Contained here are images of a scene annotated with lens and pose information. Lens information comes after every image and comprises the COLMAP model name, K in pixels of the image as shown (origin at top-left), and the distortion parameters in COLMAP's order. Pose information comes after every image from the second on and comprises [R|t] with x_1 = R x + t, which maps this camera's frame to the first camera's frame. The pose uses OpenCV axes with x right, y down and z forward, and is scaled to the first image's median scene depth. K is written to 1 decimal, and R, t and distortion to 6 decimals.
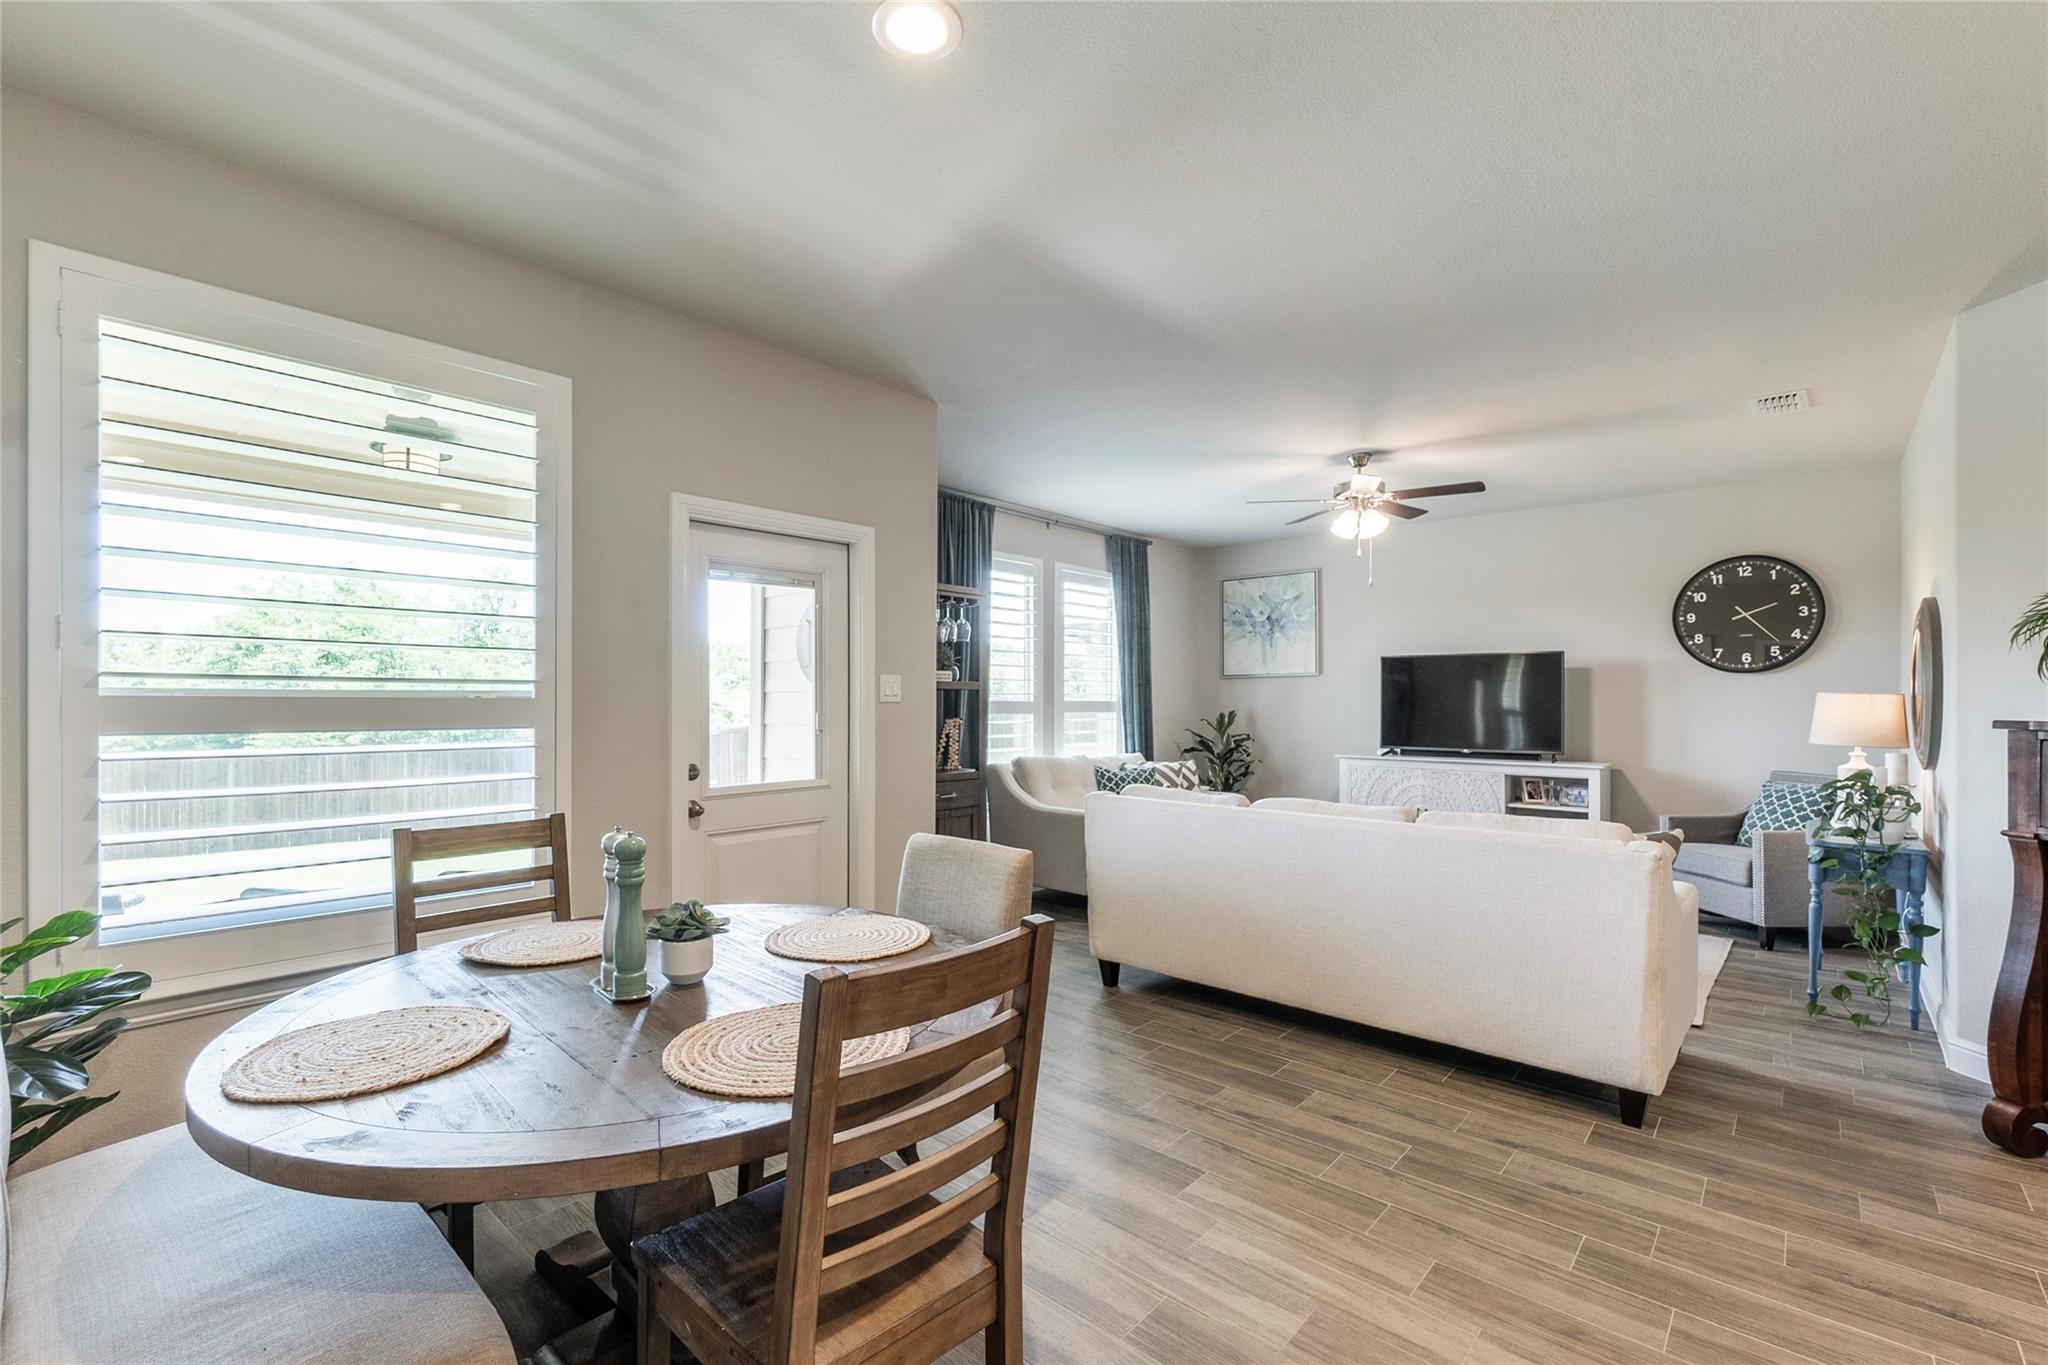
lens RADIAL K [[898.5, 0, 1022.7], [0, 898.5, 692.7], [0, 0, 1]] dist [0.000963, -0.000110]
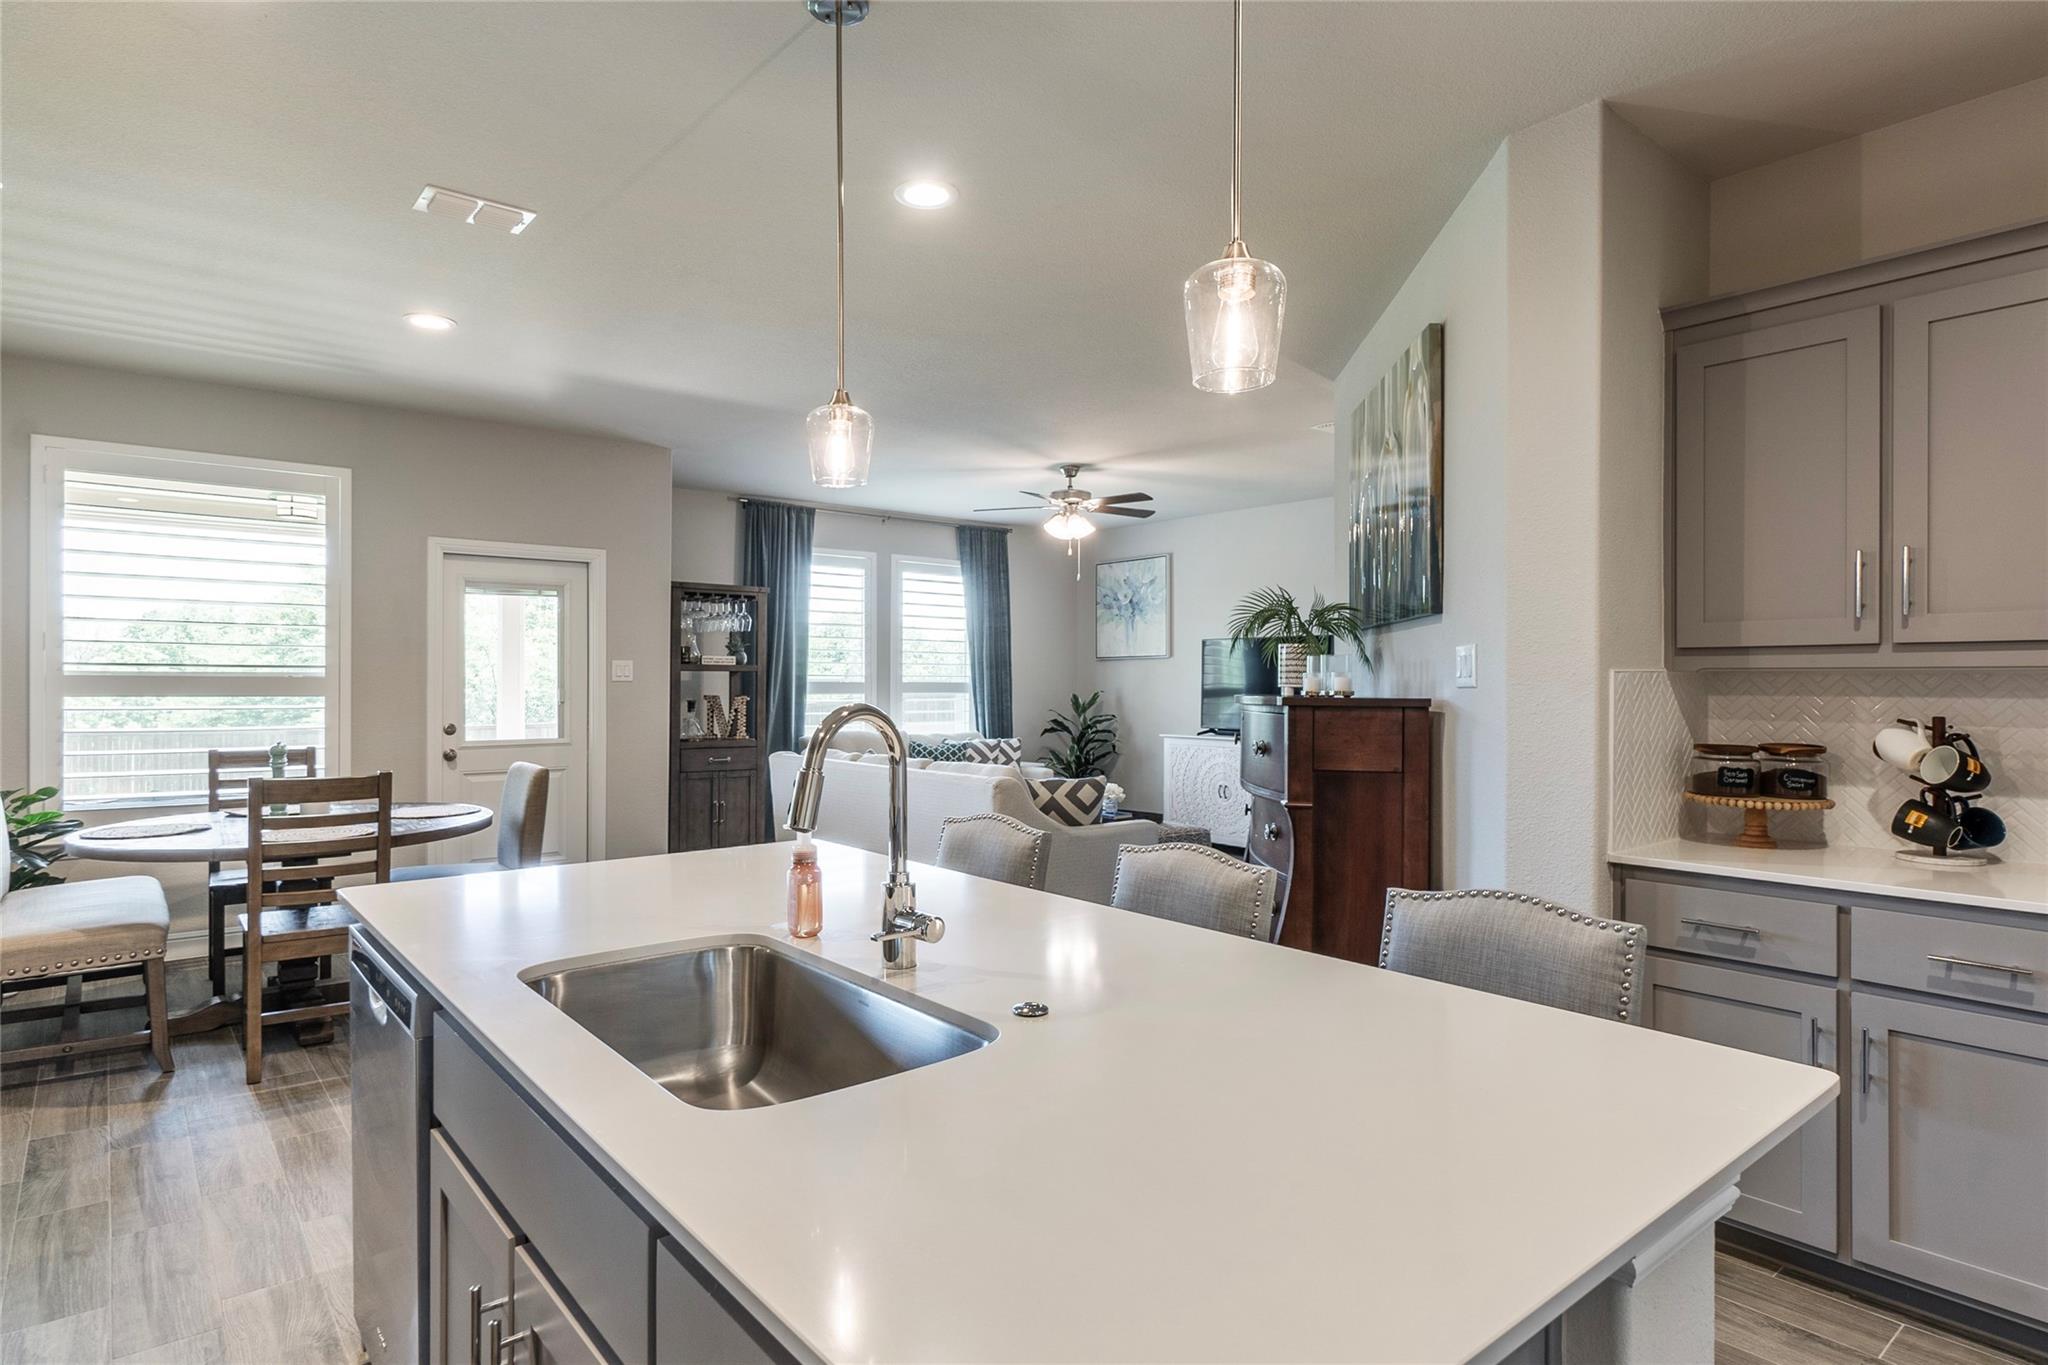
lens RADIAL K [[1098.8, 0, 1020.3], [0, 1098.8, 675.9], [0, 0, 1]] dist [0.000551, 0.000582]
pose [[0.989686, 0.001335, -0.143250, 0.421709], [-0.001146, 0.999998, 0.001405, -0.000166], [0.143252, -0.001226, 0.989686, -0.324916]]
